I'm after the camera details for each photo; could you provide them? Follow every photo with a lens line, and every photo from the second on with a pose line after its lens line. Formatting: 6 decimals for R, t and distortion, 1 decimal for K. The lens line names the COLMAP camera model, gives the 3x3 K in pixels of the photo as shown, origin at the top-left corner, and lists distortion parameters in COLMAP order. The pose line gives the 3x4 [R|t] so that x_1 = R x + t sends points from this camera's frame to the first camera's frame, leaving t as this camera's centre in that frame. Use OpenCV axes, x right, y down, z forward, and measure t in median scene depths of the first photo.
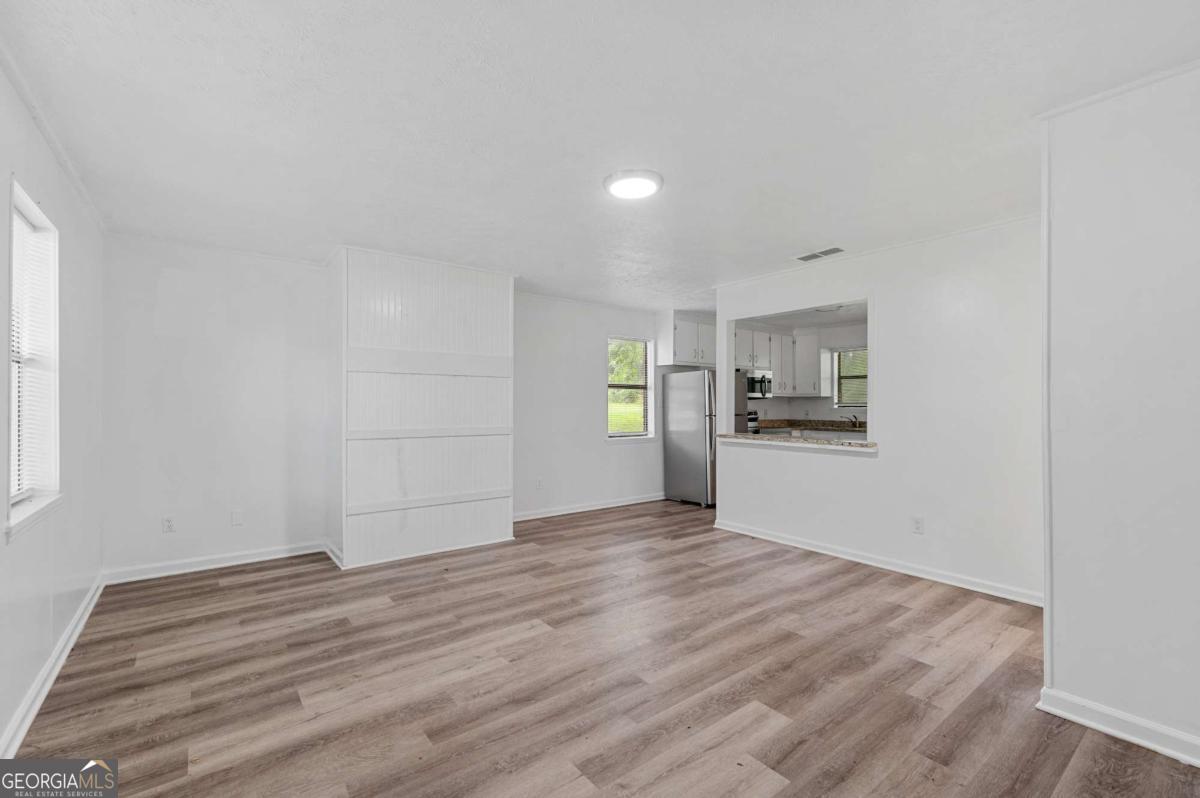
lens RADIAL K [[520.0, 0, 600.0], [0, 520.0, 399.0], [0, 0, 1]] dist [0.000474, 0.000724]
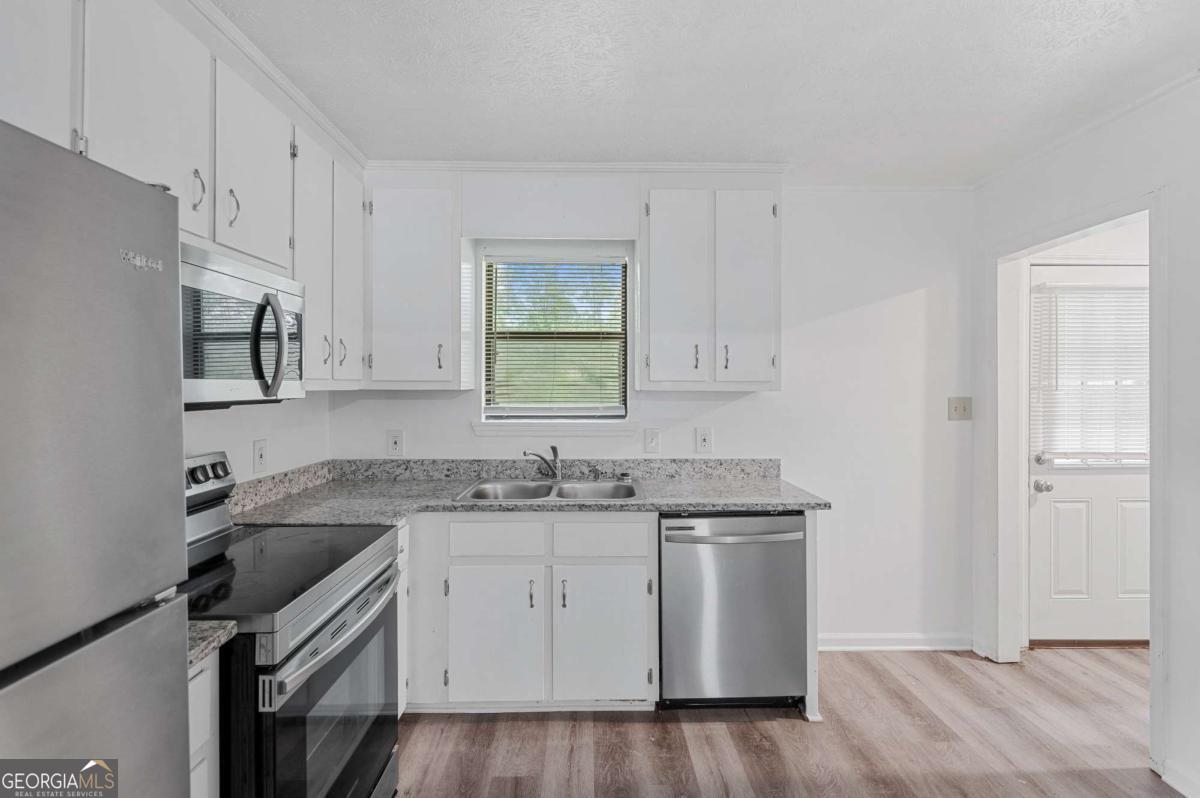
lens RADIAL K [[554.9, 0, 598.4], [0, 554.9, 383.5], [0, 0, 1]] dist [0.000108, 0.000020]
pose [[0.596545, 0.000601, 0.802580, 0.409801], [-0.008934, 0.999943, 0.005892, -0.022858], [-0.802530, -0.010685, 0.596516, 1.456002]]
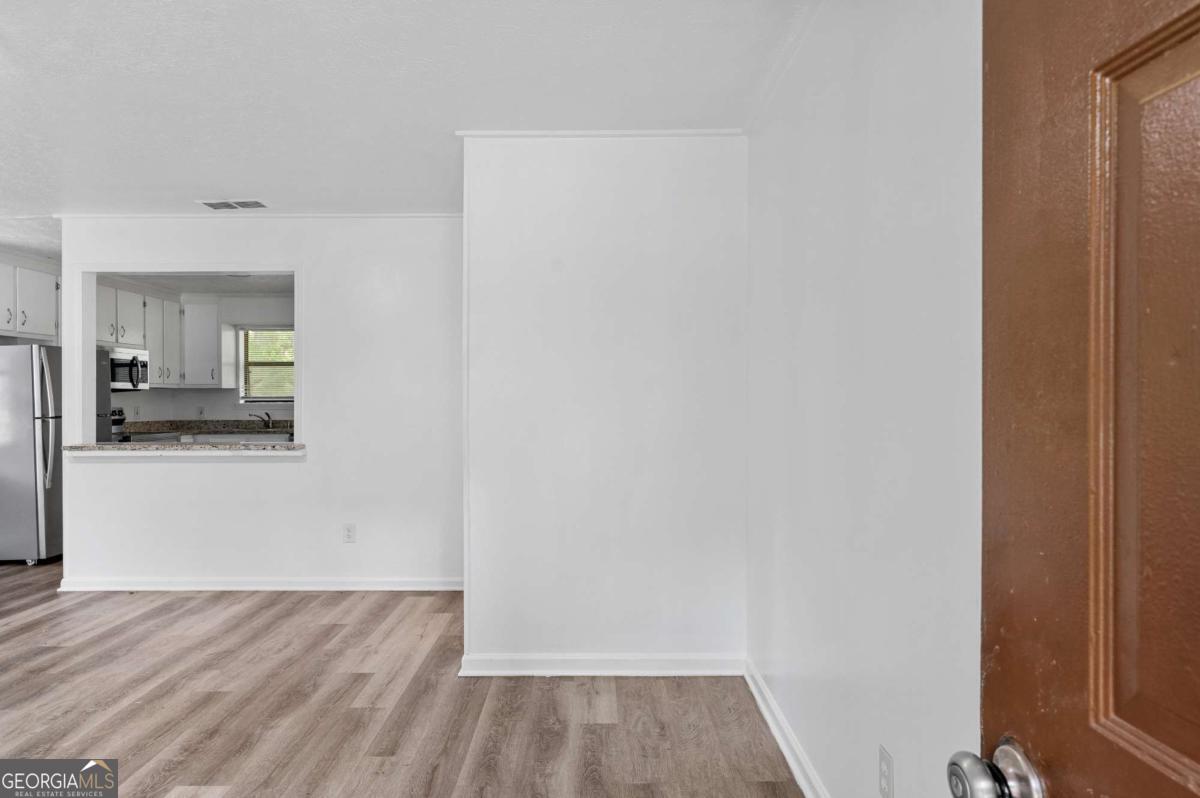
lens RADIAL K [[692.2, 0, 600.0], [0, 692.2, 399.0], [0, 0, 1]] dist [-0.002140, -0.000545]
pose [[0.604204, -0.005147, 0.796813, -0.073734], [-0.003446, 0.999953, 0.009072, -0.000579], [-0.796822, -0.008227, 0.604158, -0.058579]]
